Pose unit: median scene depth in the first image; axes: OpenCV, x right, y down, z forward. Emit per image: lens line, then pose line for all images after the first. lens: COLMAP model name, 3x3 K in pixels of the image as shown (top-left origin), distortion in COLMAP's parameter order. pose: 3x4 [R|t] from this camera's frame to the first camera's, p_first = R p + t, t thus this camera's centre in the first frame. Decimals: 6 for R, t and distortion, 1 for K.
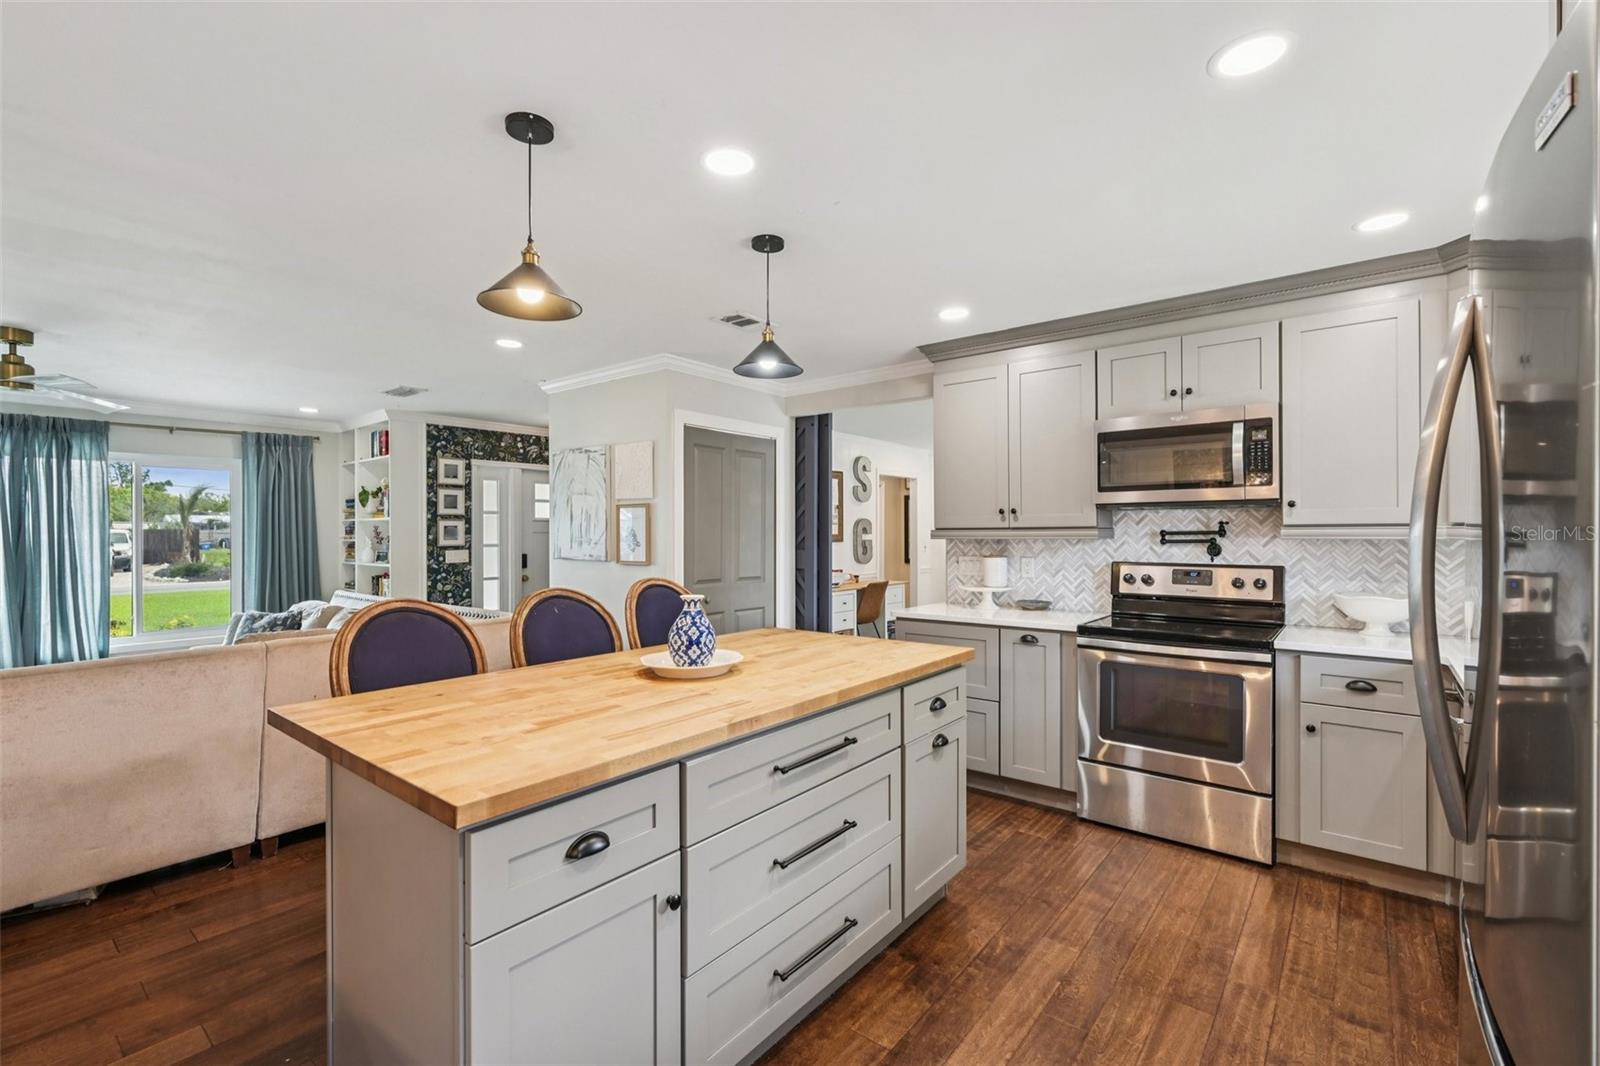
lens RADIAL K [[697.6, 0, 801.1], [0, 697.6, 530.7], [0, 0, 1]] dist [-0.000787, 0.000001]
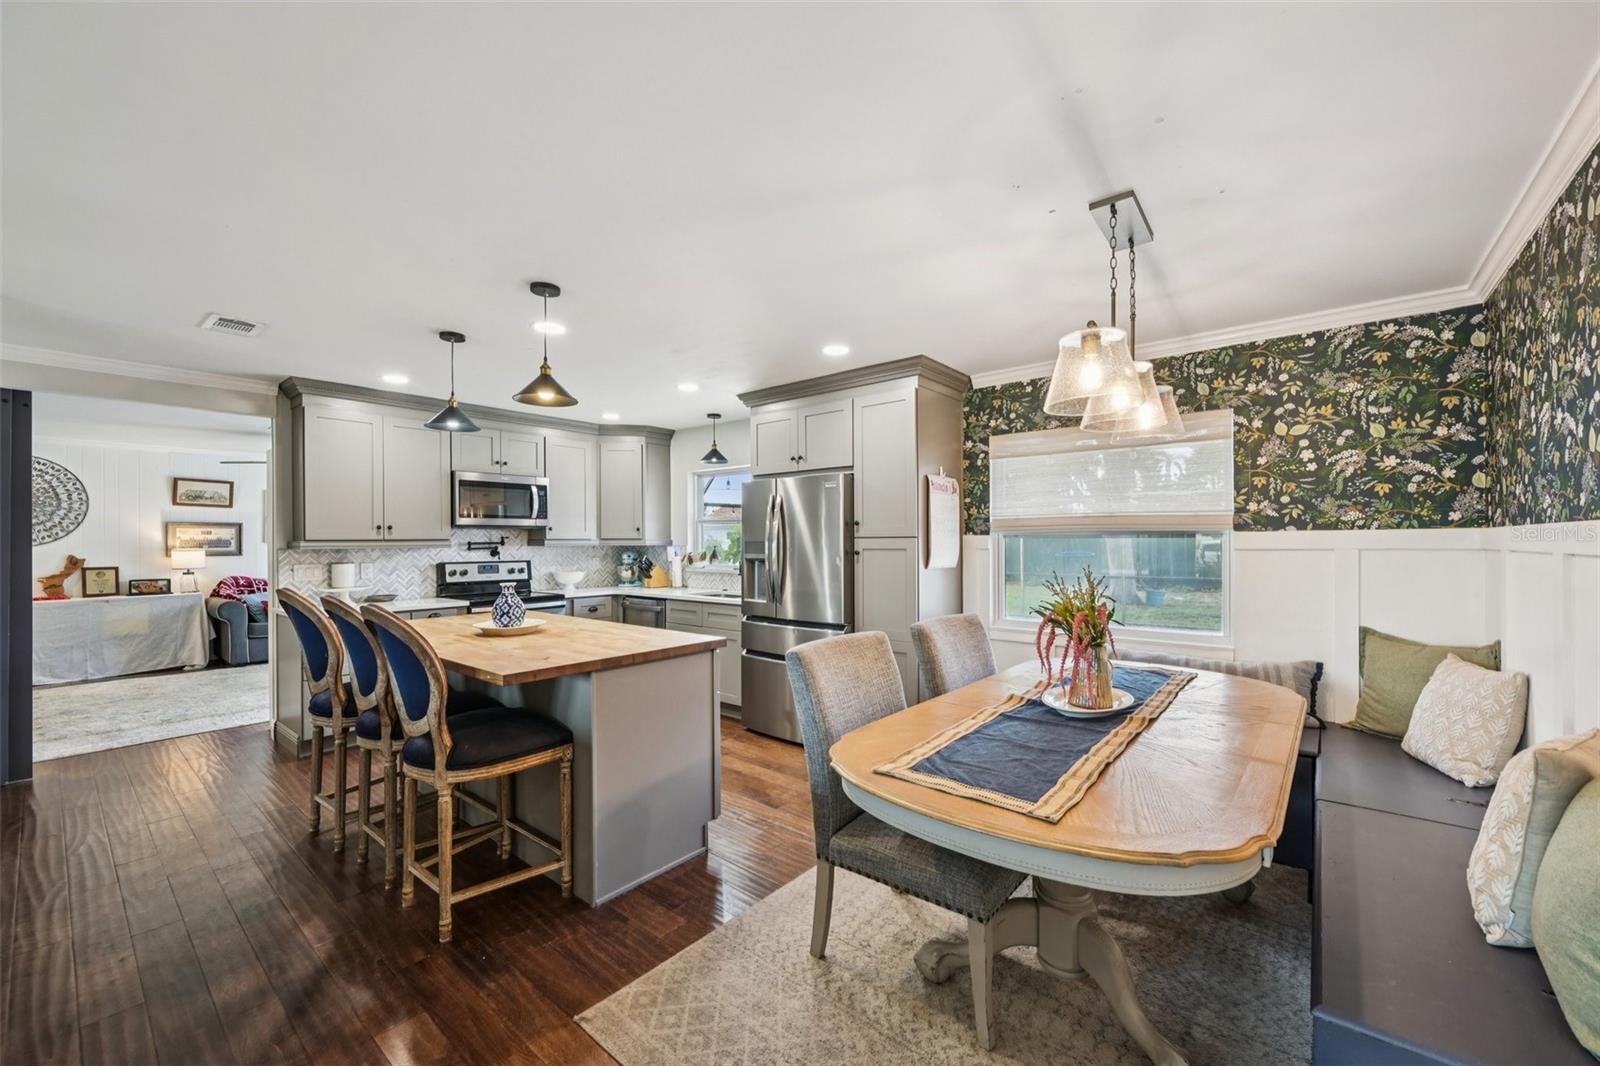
lens RADIAL K [[628.8, 0, 801.0], [0, 628.8, 536.6], [0, 0, 1]] dist [0.001074, 0.000296]
pose [[0.023954, 0.010028, 0.999663, -0.928955], [0.003407, 0.999943, -0.010112, 0.004657], [-0.999707, 0.003648, 0.023918, 0.192445]]
